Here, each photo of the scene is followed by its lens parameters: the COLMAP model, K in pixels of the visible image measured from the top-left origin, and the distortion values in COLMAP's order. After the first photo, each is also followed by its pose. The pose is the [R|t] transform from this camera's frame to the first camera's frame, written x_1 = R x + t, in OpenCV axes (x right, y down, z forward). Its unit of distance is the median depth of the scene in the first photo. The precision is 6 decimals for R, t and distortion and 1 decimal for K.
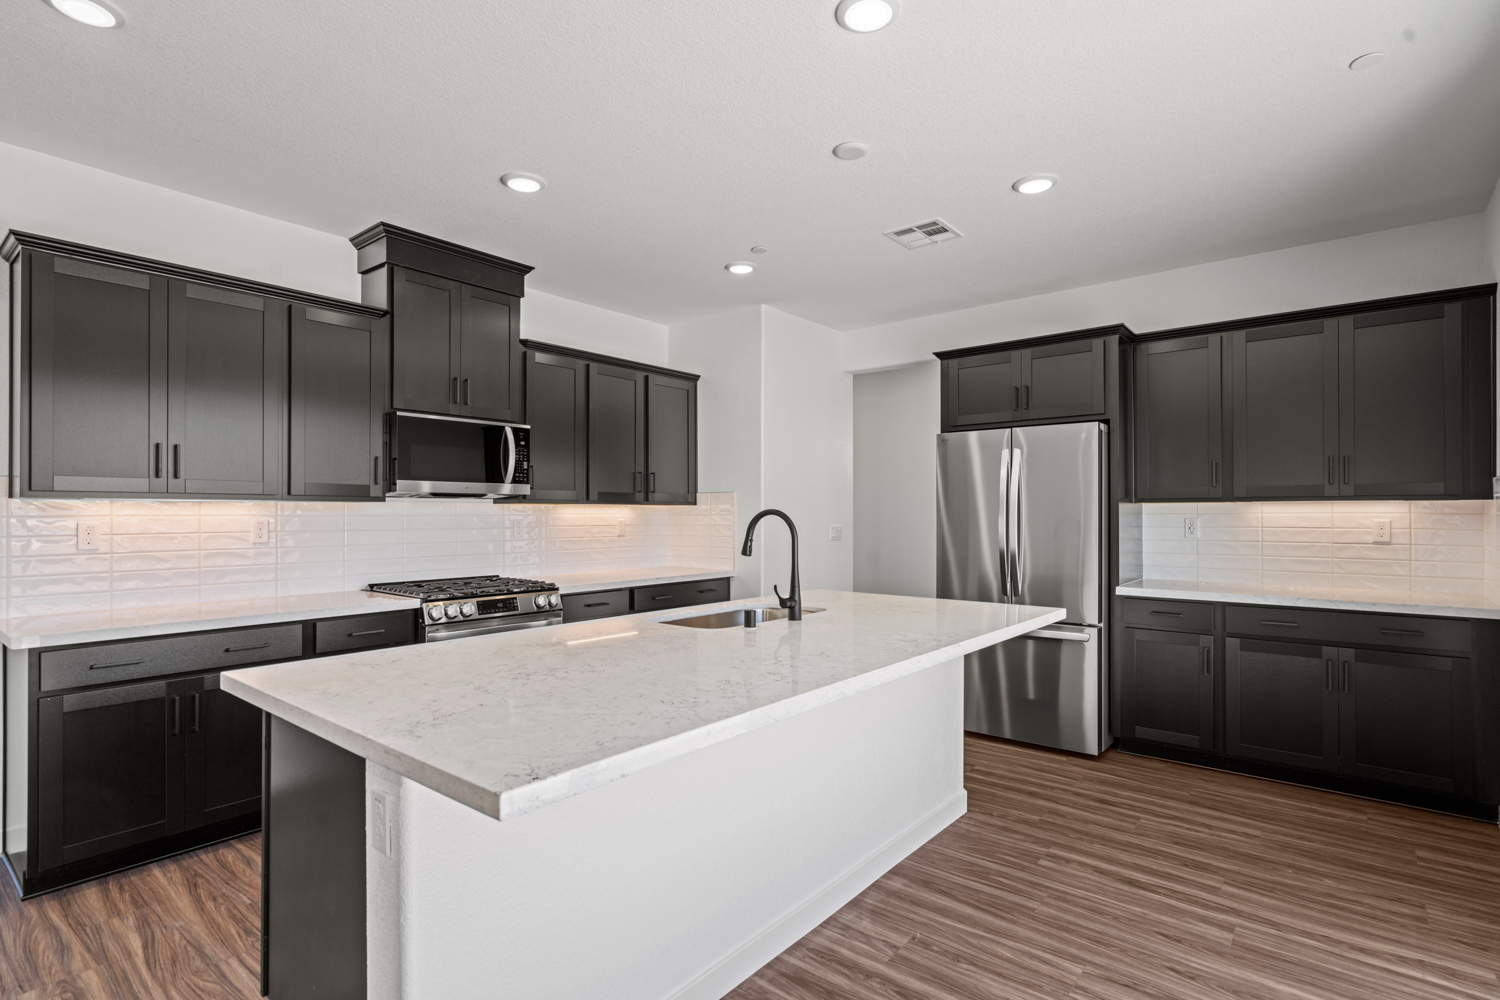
lens RADIAL K [[734.2, 0, 748.1], [0, 734.2, 508.2], [0, 0, 1]] dist [0.003236, 0.000311]
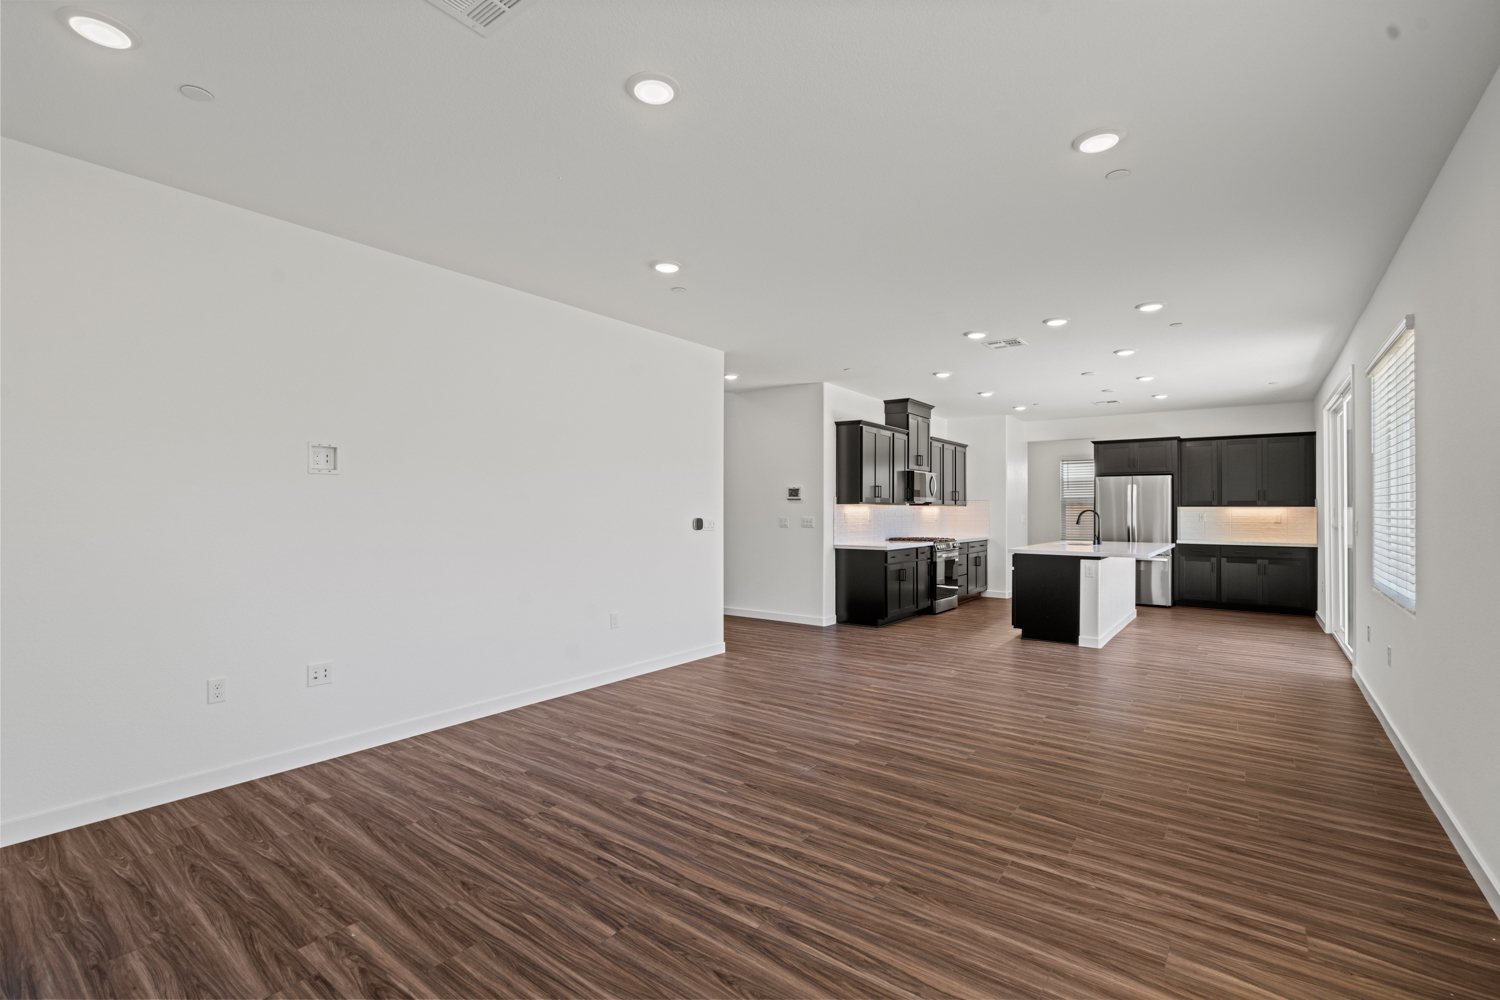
lens RADIAL K [[680.6, 0, 750.0], [0, 680.6, 500.0], [0, 0, 1]] dist [0.002786, -0.000517]
pose [[0.998589, 0.005269, 0.052846, -1.099192], [-0.004875, 0.999959, -0.007575, -0.006225], [-0.052884, 0.007307, 0.998574, -1.272812]]
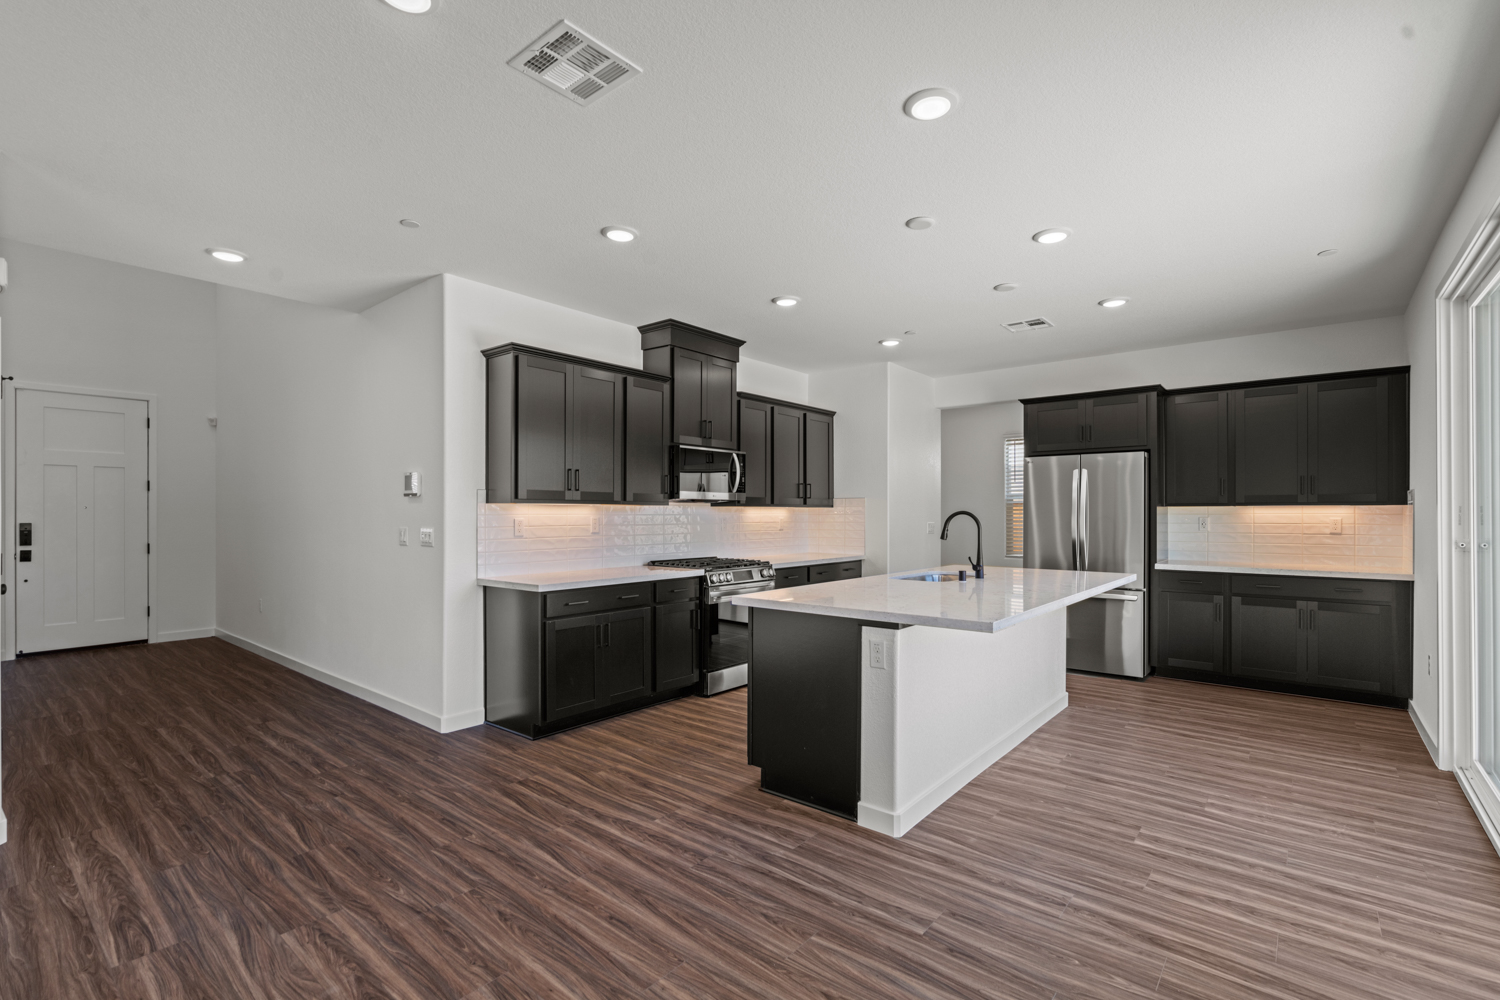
lens RADIAL K [[680.6, 0, 750.0], [0, 680.6, 511.0], [0, 0, 1]] dist [0.000447, -0.000055]
pose [[0.999999, 0.001198, -0.000271, -0.311053], [-0.001197, 0.999990, 0.004306, -0.003160], [0.000276, -0.004306, 0.999991, -0.362477]]
